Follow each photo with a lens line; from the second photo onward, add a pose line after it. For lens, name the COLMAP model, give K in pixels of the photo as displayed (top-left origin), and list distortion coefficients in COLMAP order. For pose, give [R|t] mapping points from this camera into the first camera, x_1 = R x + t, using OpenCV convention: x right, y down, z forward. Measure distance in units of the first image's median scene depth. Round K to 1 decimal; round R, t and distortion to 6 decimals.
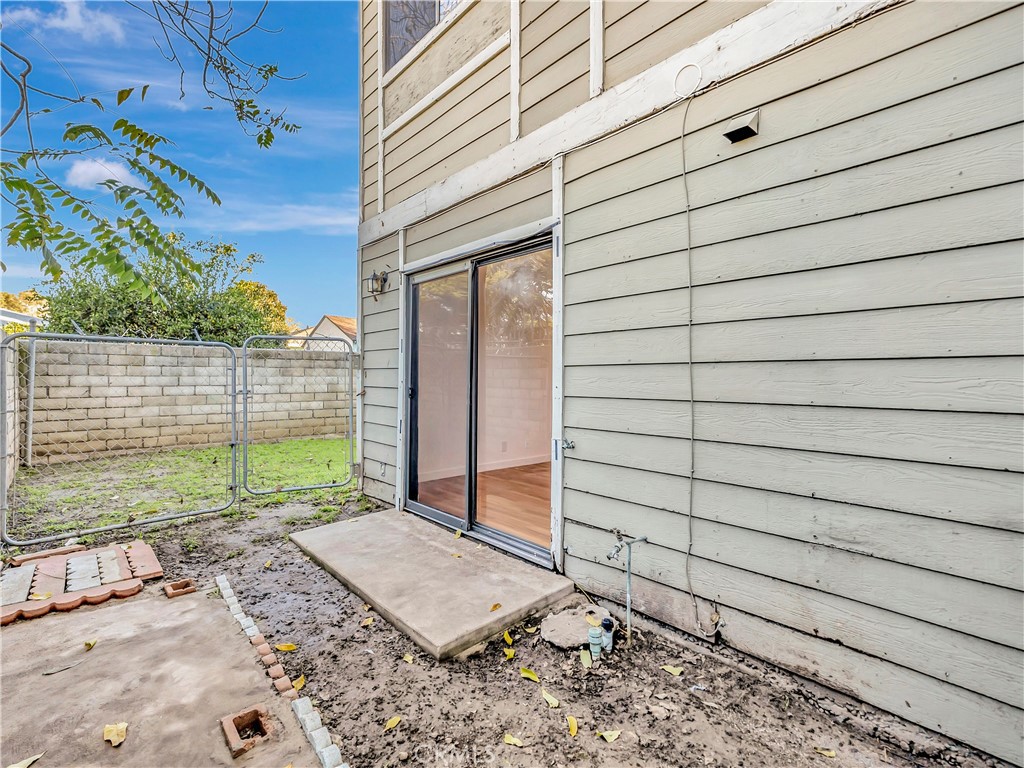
lens RADIAL K [[454.5, 0, 512.3], [0, 454.5, 378.9], [0, 0, 1]] dist [0.002480, 0.000879]
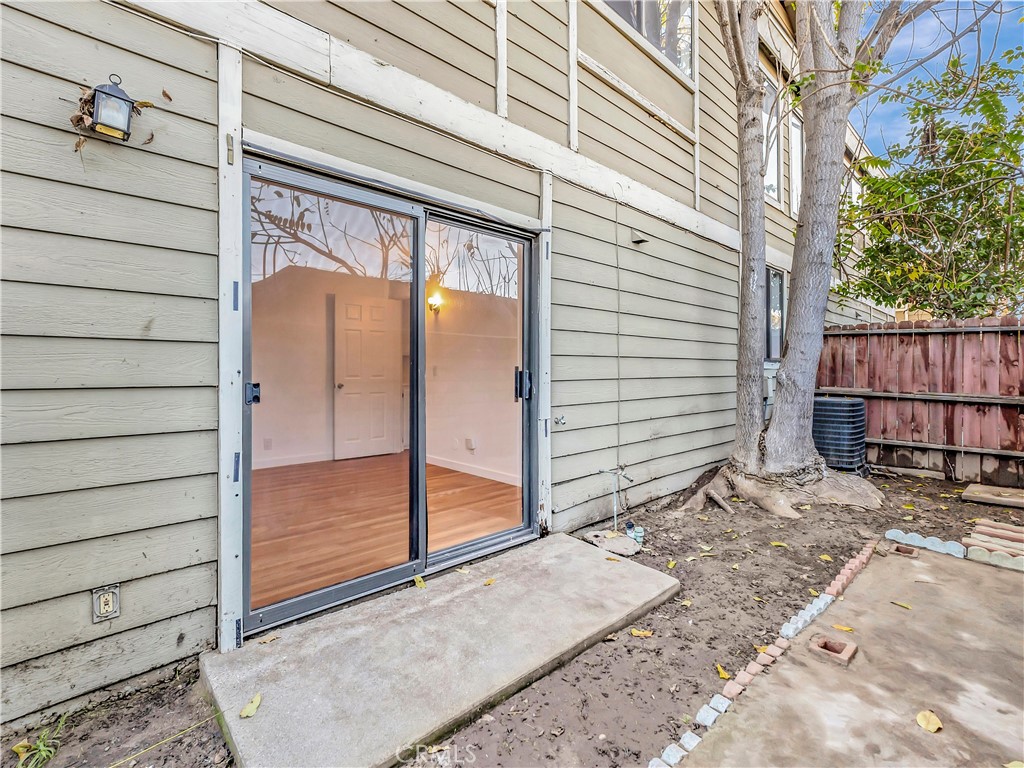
lens RADIAL K [[454.5, 0, 518.1], [0, 454.5, 369.1], [0, 0, 1]] dist [0.002480, 0.000879]
pose [[0.036980, -0.002695, 0.999312, -1.165620], [0.002710, 0.999993, 0.002597, 0.005035], [-0.999312, 0.002613, 0.036987, 1.144715]]
